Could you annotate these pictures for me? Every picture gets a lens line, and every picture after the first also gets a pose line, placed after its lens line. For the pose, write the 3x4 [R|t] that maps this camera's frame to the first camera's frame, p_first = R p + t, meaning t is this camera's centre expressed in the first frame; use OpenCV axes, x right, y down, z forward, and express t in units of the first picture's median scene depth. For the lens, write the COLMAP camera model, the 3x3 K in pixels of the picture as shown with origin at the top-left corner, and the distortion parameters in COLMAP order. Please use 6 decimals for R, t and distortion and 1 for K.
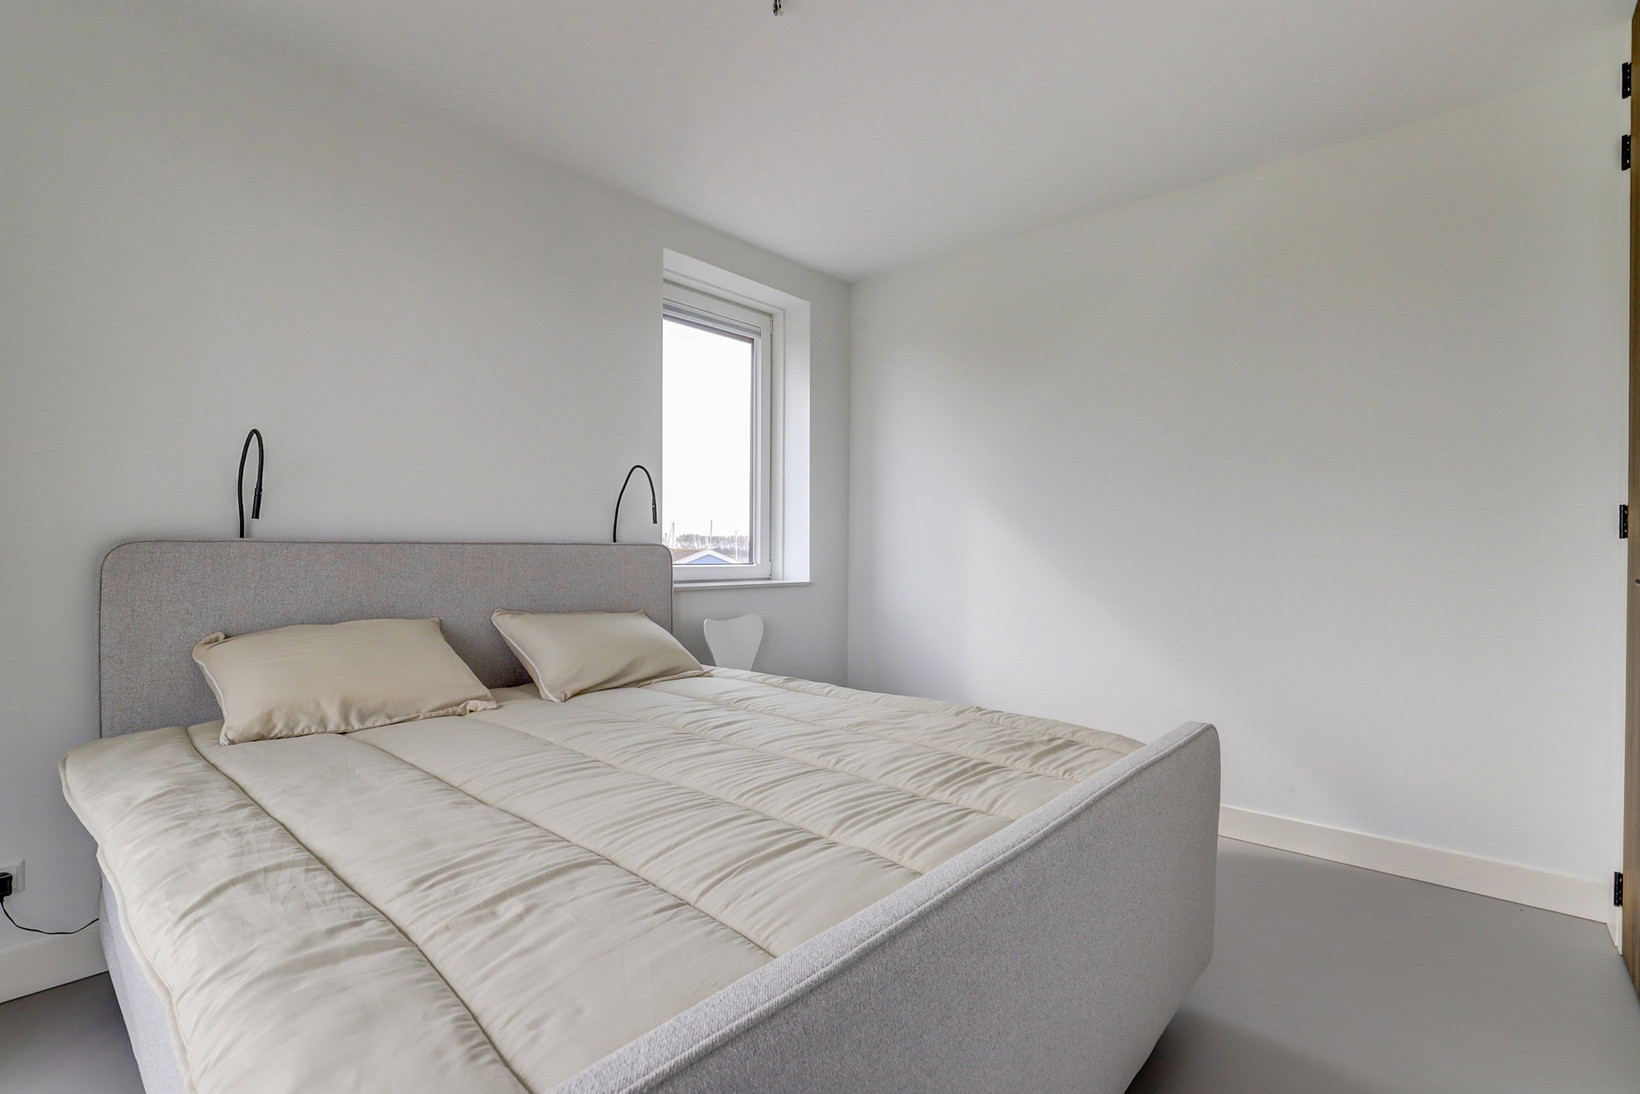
lens RADIAL K [[763.4, 0, 789.9], [0, 763.4, 557.3], [0, 0, 1]] dist [0.004059, 0.000359]
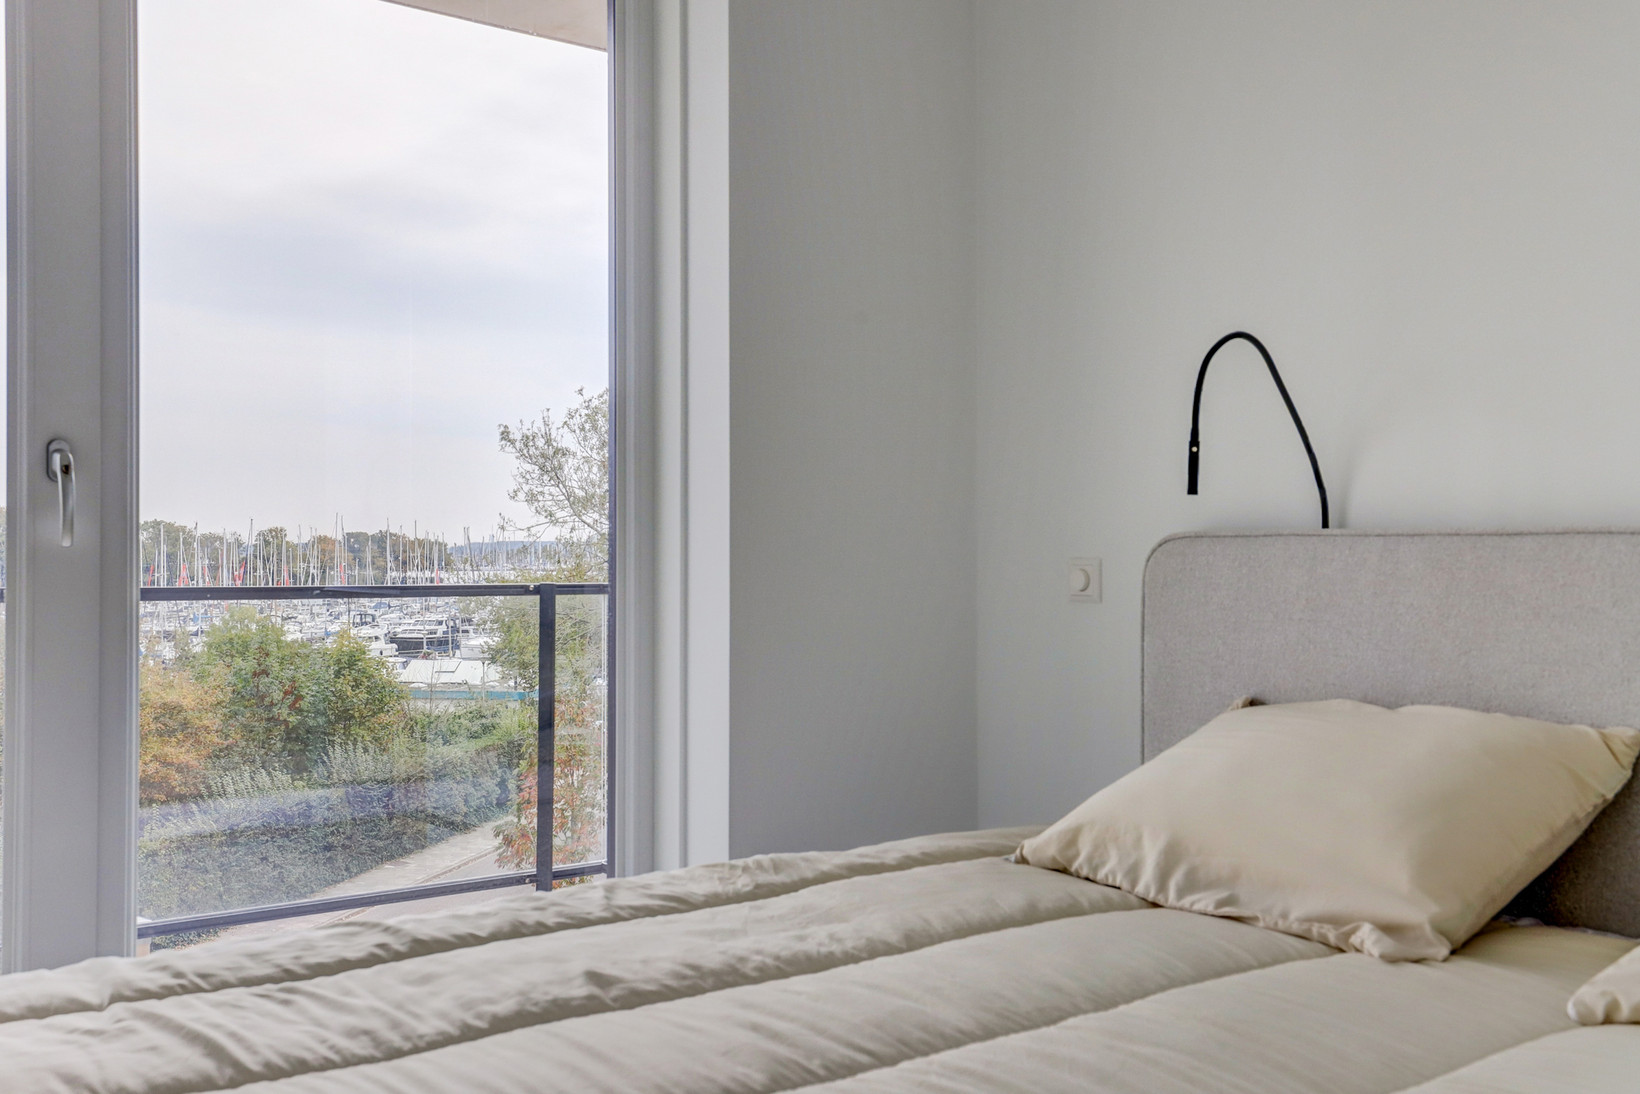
lens RADIAL K [[1581.6, 0, 818.4], [0, 1581.6, 533.9], [0, 0, 1]] dist [0.086812, 0.000000]
pose [[-0.183500, -0.003886, -0.983012, 0.513720], [-0.000109, 0.999992, -0.003933, -0.018680], [0.983020, -0.000615, -0.183499, 0.938524]]
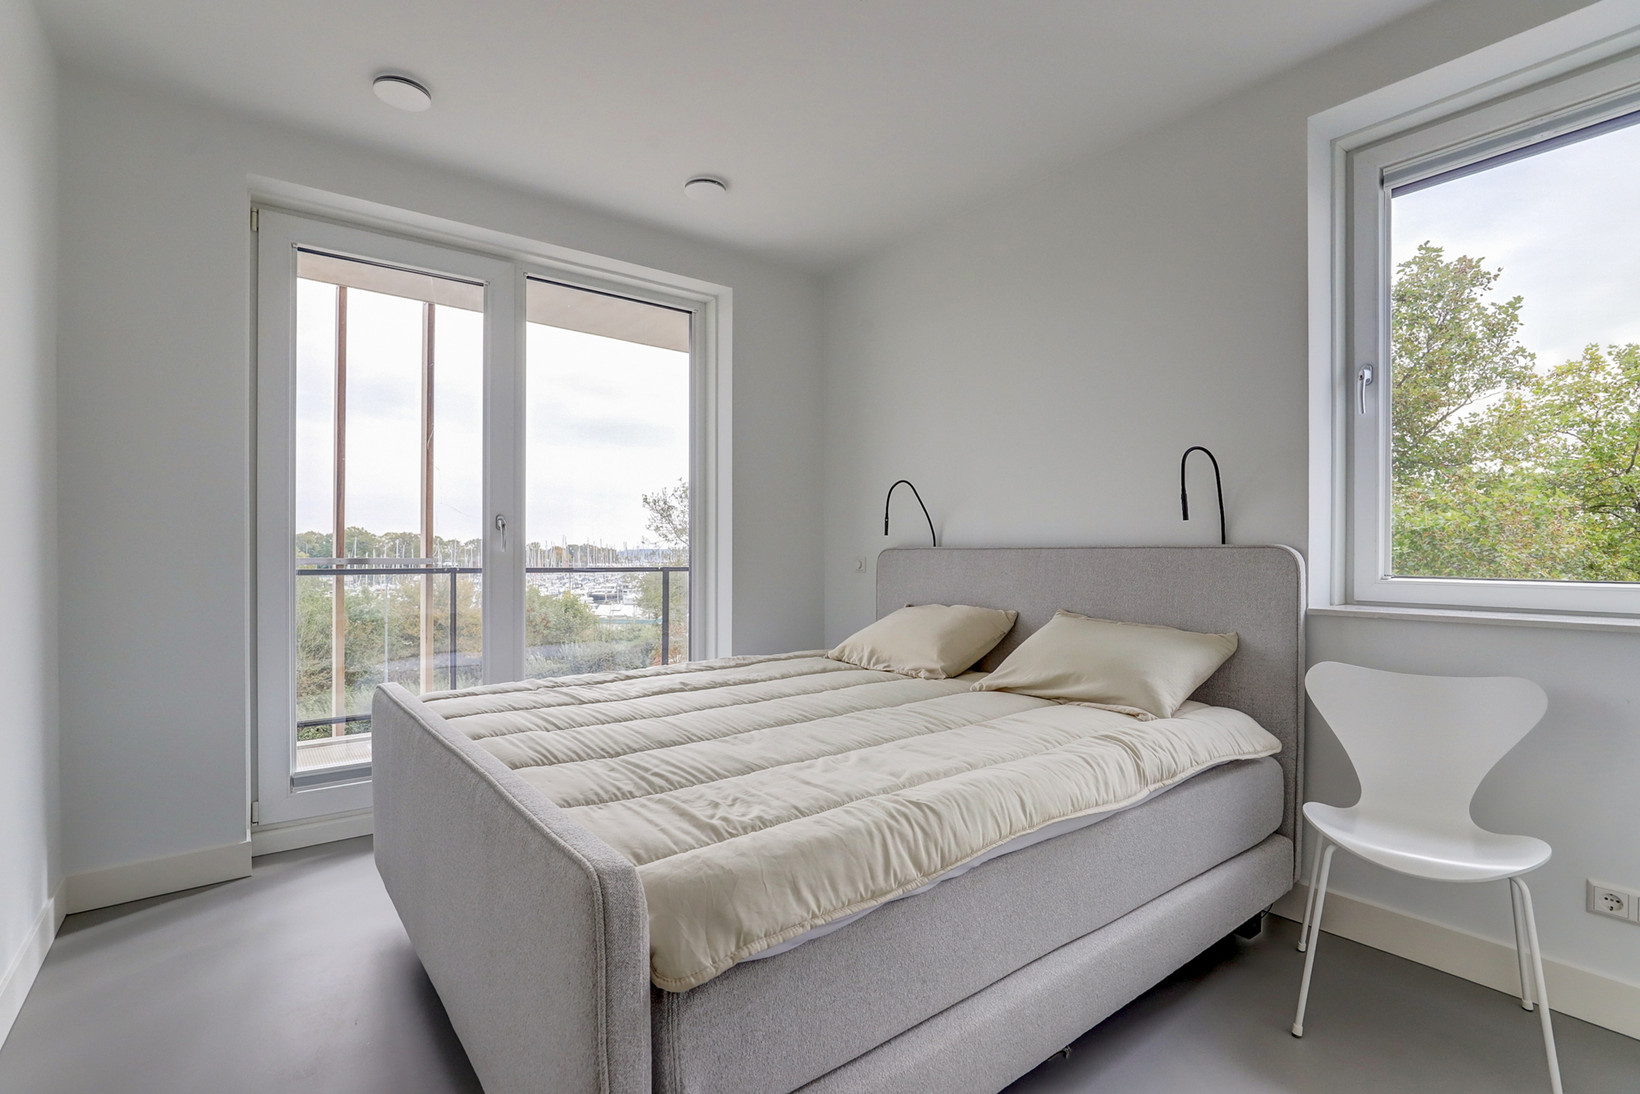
lens RADIAL K [[763.4, 0, 820.6], [0, 763.4, 559.1], [0, 0, 1]] dist [0.004059, 0.000359]
pose [[-0.150936, 0.013815, -0.988447, 0.980968], [-0.001312, 0.999899, 0.014175, -0.023513], [0.988543, 0.003436, -0.150903, 1.104308]]
